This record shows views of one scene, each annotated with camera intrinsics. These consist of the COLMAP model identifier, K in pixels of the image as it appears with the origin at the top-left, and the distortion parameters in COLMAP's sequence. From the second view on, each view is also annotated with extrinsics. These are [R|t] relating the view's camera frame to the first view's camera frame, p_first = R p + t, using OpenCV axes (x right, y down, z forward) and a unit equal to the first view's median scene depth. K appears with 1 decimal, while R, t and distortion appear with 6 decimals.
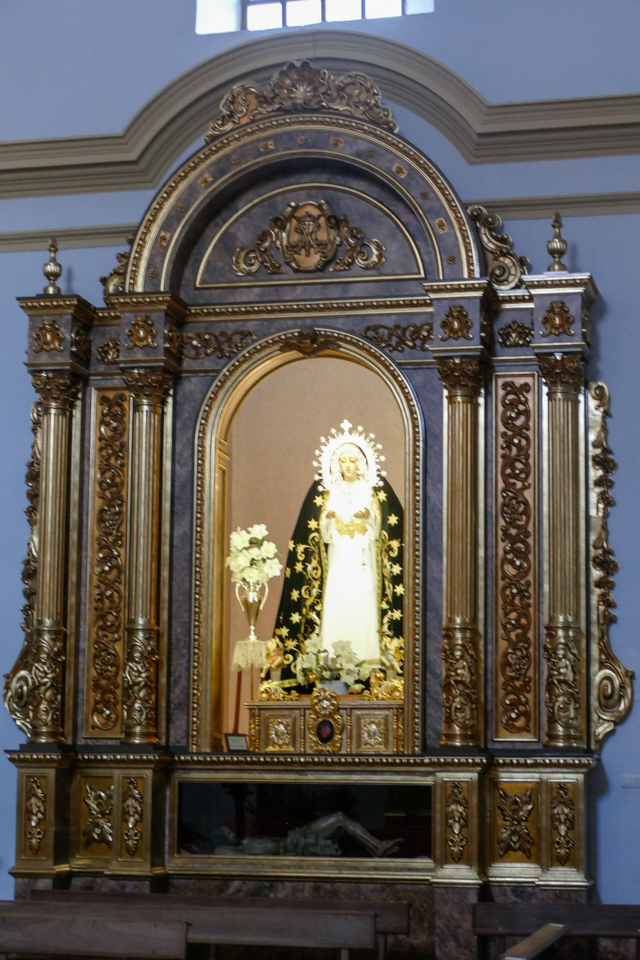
lens RADIAL K [[2139.5, 0, 320.1], [0, 2139.5, 482.2], [0, 0, 1]] dist [-0.085381, 0.000000]
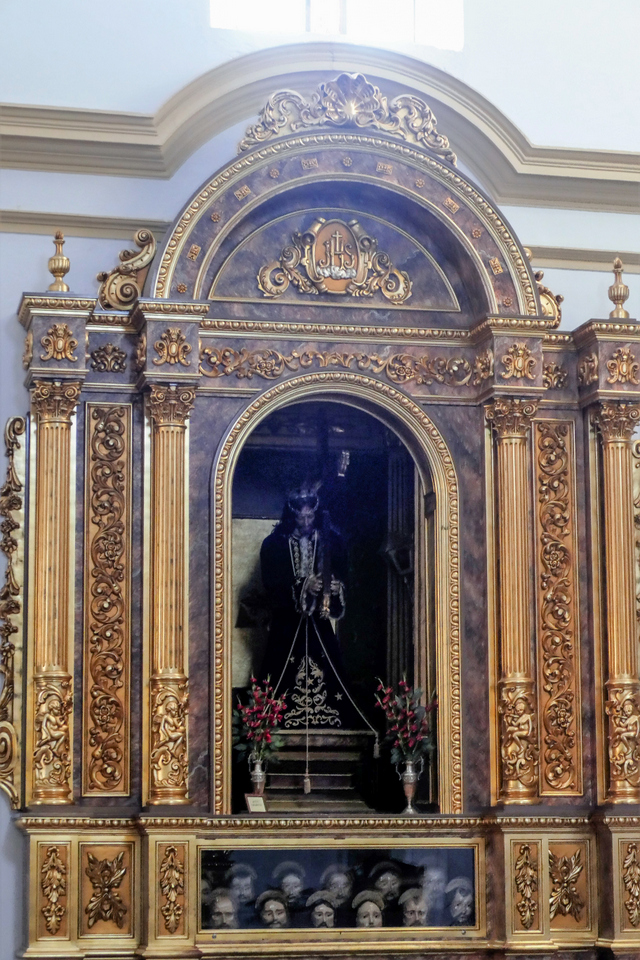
lens RADIAL K [[2295.3, 0, 320.0], [0, 2295.3, 477.8], [0, 0, 1]] dist [0.044090, 0.000000]
pose [[0.855763, 0.067463, 0.512952, -0.505545], [-0.058437, 0.997721, -0.033727, 0.014508], [-0.514058, -0.001113, 0.857755, 0.142602]]
